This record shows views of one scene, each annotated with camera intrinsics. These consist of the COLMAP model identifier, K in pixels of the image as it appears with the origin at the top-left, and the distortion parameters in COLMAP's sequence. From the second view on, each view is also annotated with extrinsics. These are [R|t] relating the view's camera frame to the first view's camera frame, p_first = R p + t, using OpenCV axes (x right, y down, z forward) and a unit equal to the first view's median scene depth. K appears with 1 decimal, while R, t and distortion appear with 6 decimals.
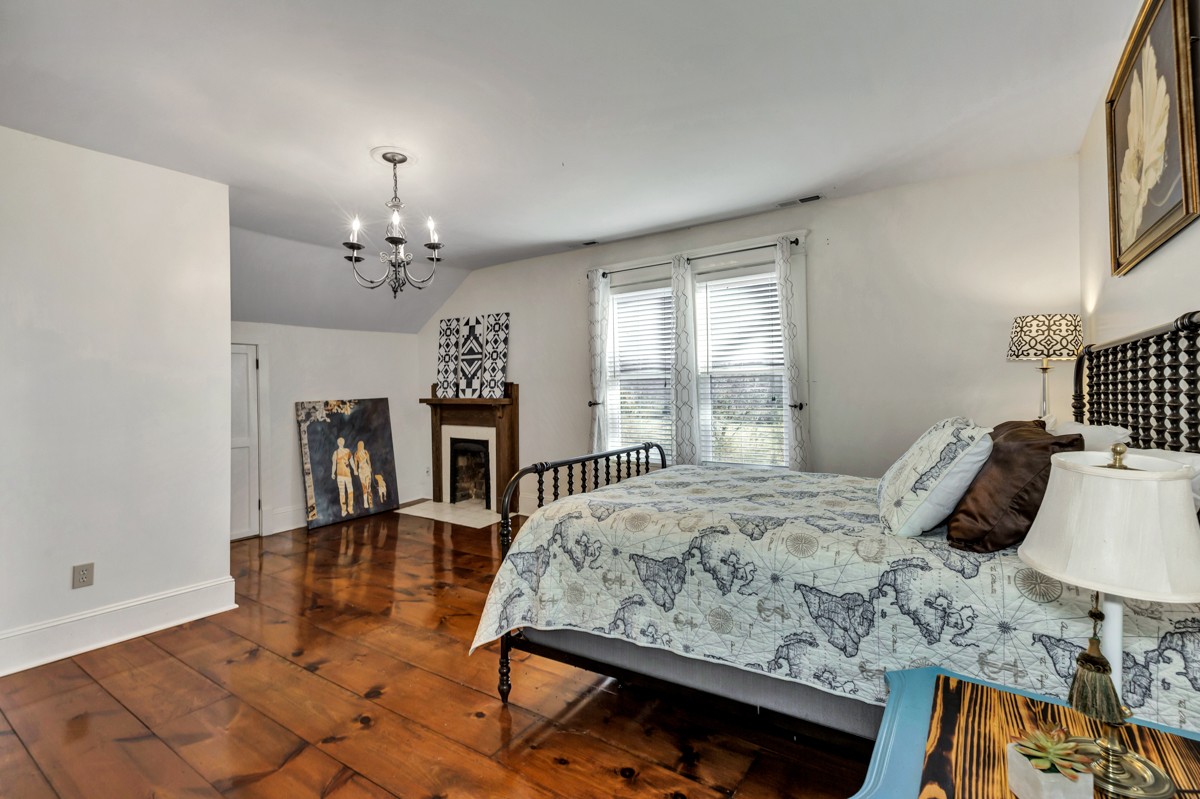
lens RADIAL K [[544.9, 0, 597.9], [0, 544.9, 395.9], [0, 0, 1]] dist [-0.002487, -0.000088]
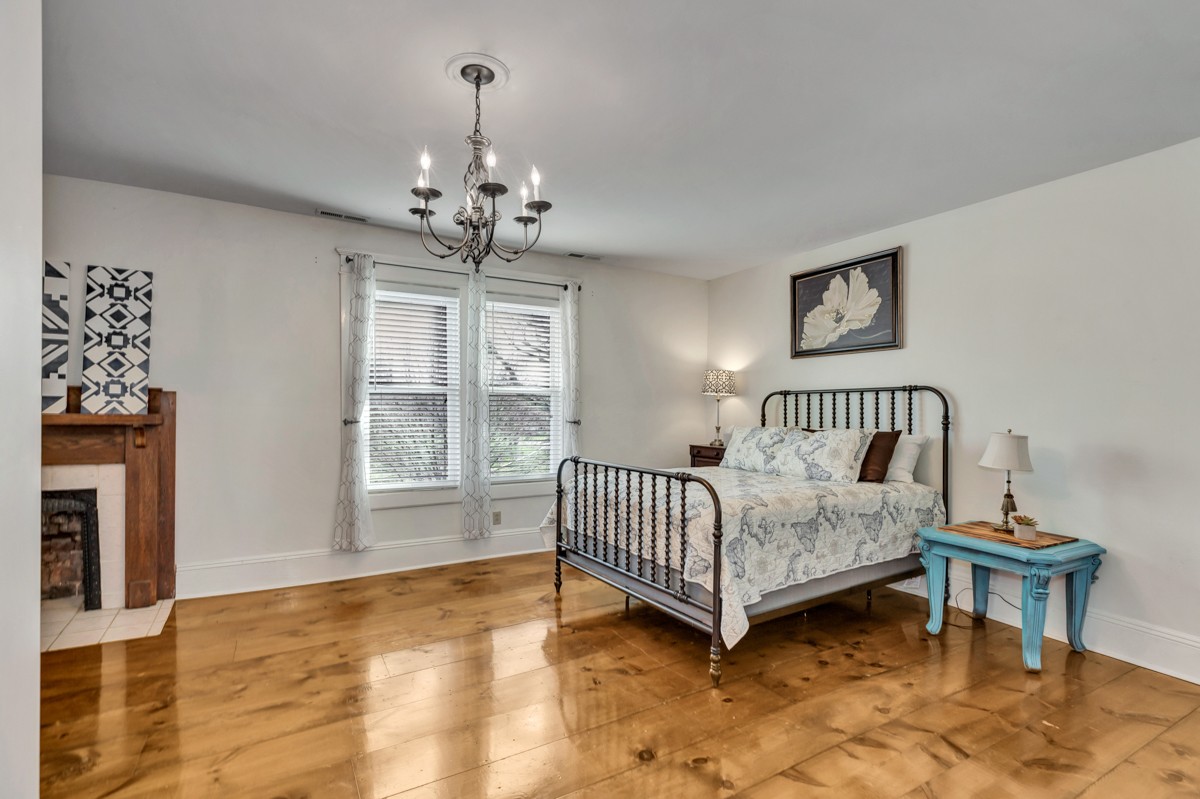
lens RADIAL K [[561.5, 0, 598.2], [0, 561.5, 416.3], [0, 0, 1]] dist [0.001435, 0.000106]
pose [[0.427141, 0.004489, 0.904174, -0.657879], [-0.005287, 0.999983, -0.002467, 0.006869], [-0.904169, -0.003727, 0.427158, 0.367462]]
